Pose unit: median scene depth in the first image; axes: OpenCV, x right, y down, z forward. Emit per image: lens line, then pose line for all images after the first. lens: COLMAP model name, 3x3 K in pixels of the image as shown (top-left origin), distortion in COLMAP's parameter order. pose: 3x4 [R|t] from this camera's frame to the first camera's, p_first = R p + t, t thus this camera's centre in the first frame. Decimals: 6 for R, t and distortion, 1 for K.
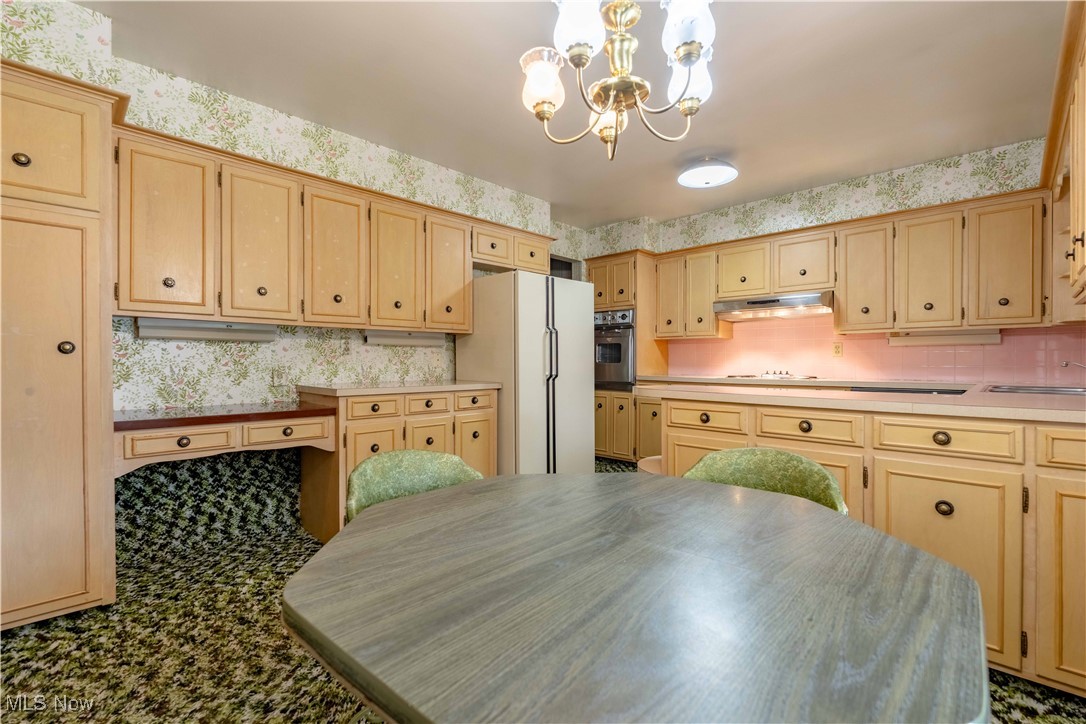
lens RADIAL K [[479.7, 0, 549.8], [0, 479.7, 365.9], [0, 0, 1]] dist [-0.002134, -0.003148]
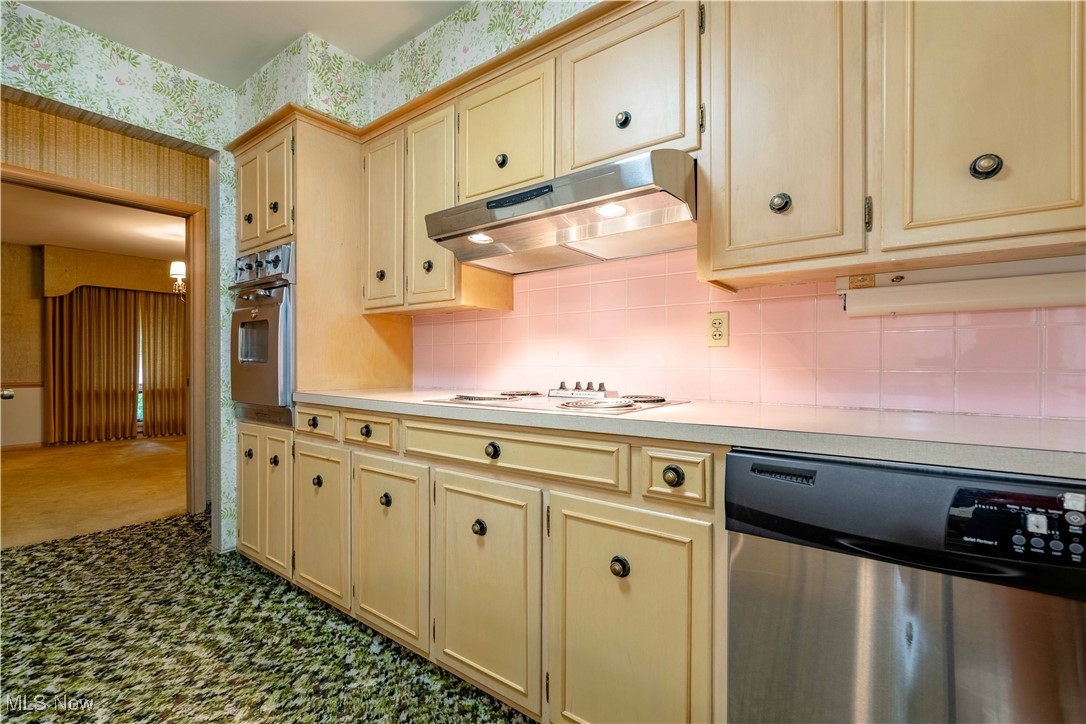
lens RADIAL K [[479.7, 0, 534.3], [0, 479.7, 364.8], [0, 0, 1]] dist [-0.002134, -0.003148]
pose [[0.994642, 0.000405, 0.103380, 0.437011], [0.000726, 0.999940, -0.010909, -0.000282], [-0.103379, 0.010925, 0.994582, 0.661196]]
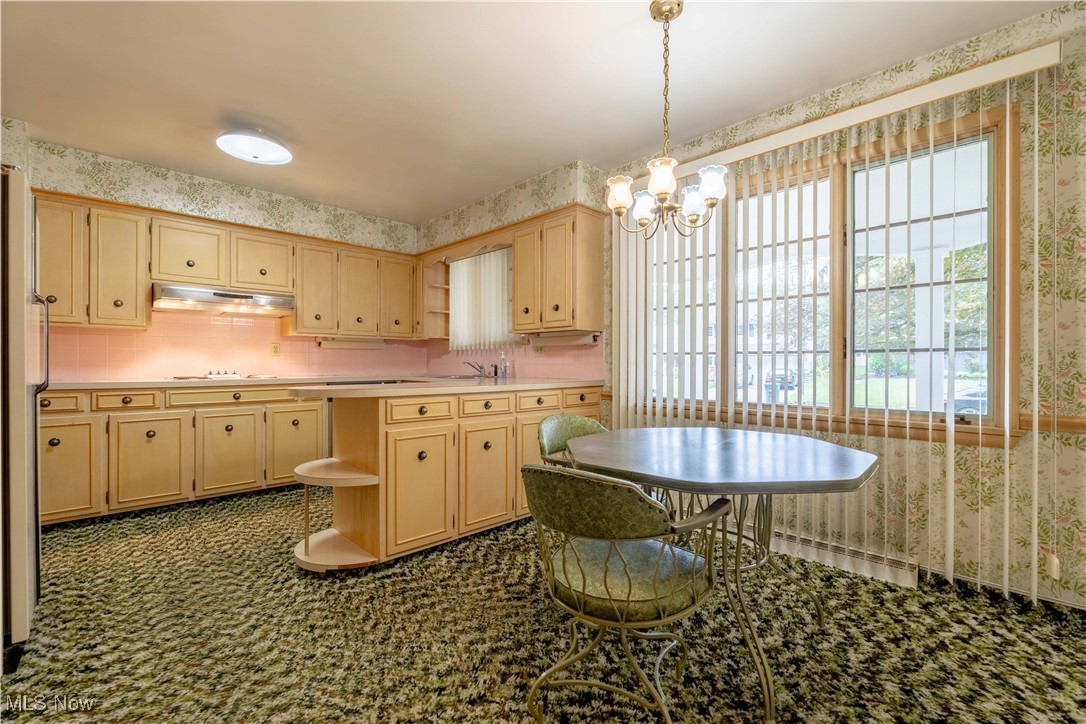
lens RADIAL K [[479.7, 0, 538.9], [0, 479.7, 362.2], [0, 0, 1]] dist [-0.002134, -0.003148]
pose [[0.031986, 0.002530, 0.999485, -0.476713], [0.013508, 0.999904, -0.002963, 0.005043], [-0.999397, 0.013596, 0.031949, 0.406006]]
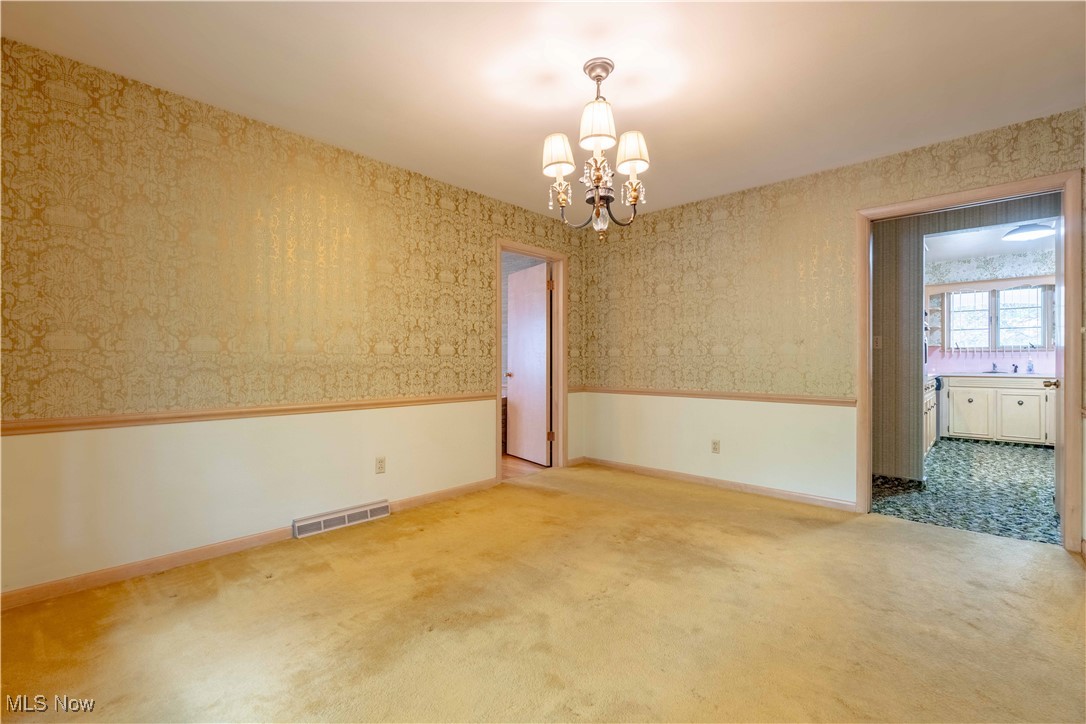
lens RADIAL K [[479.7, 0, 540.2], [0, 479.7, 360.0], [0, 0, 1]] dist [-0.002134, -0.003148]
pose [[-0.035689, 0.000050, 0.999363, -0.936809], [0.016187, 0.999869, 0.000528, -0.037353], [-0.999232, 0.016195, -0.035685, 2.261513]]
